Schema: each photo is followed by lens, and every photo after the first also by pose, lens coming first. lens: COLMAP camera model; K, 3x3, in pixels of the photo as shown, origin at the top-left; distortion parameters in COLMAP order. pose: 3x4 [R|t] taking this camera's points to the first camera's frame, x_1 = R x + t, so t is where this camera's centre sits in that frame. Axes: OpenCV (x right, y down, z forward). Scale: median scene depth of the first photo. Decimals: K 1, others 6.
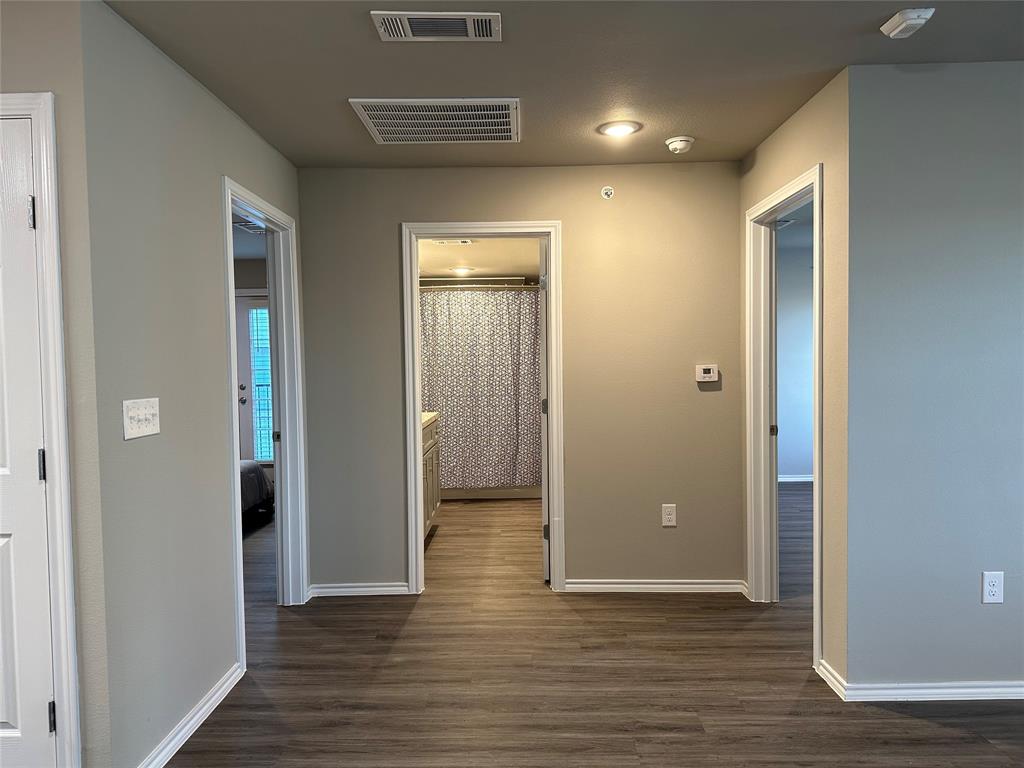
lens RADIAL K [[688.9, 0, 512.0], [0, 688.9, 384.0], [0, 0, 1]] dist [-0.004531, -0.003215]
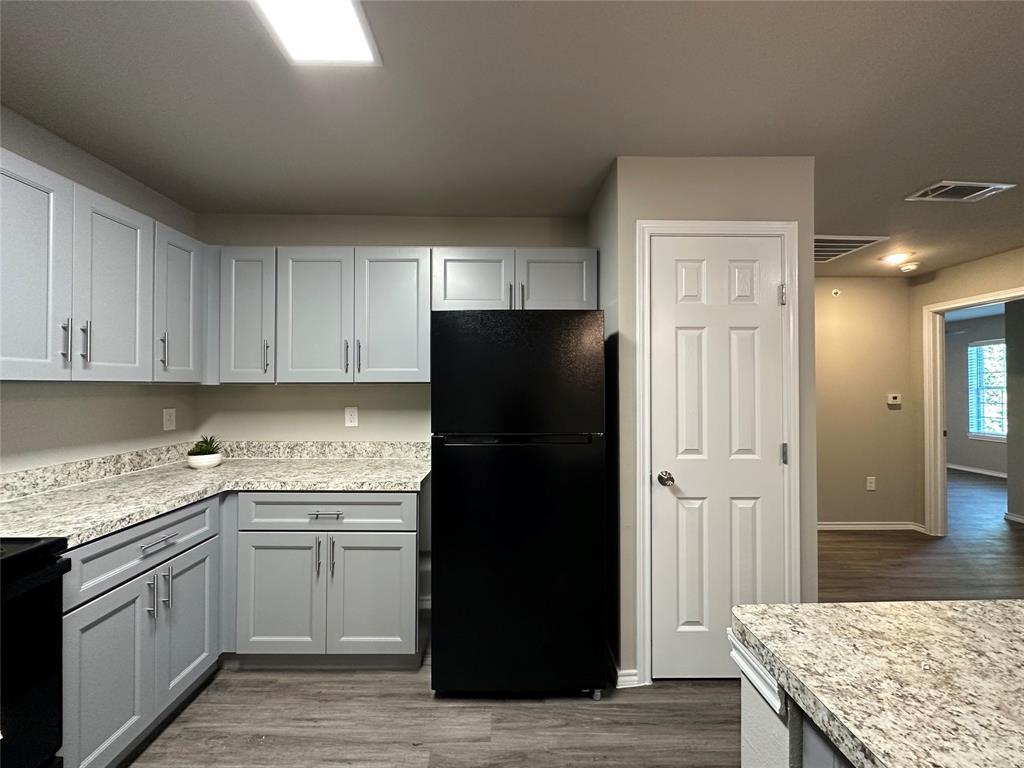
lens RADIAL K [[407.7, 0, 512.0], [0, 407.7, 384.0], [0, 0, 1]] dist [-0.000291, 0.000319]
pose [[0.998037, 0.015210, 0.060754, -0.759111], [-0.012366, 0.998822, -0.046925, 0.005979], [-0.061396, 0.046081, 0.997049, 0.055045]]
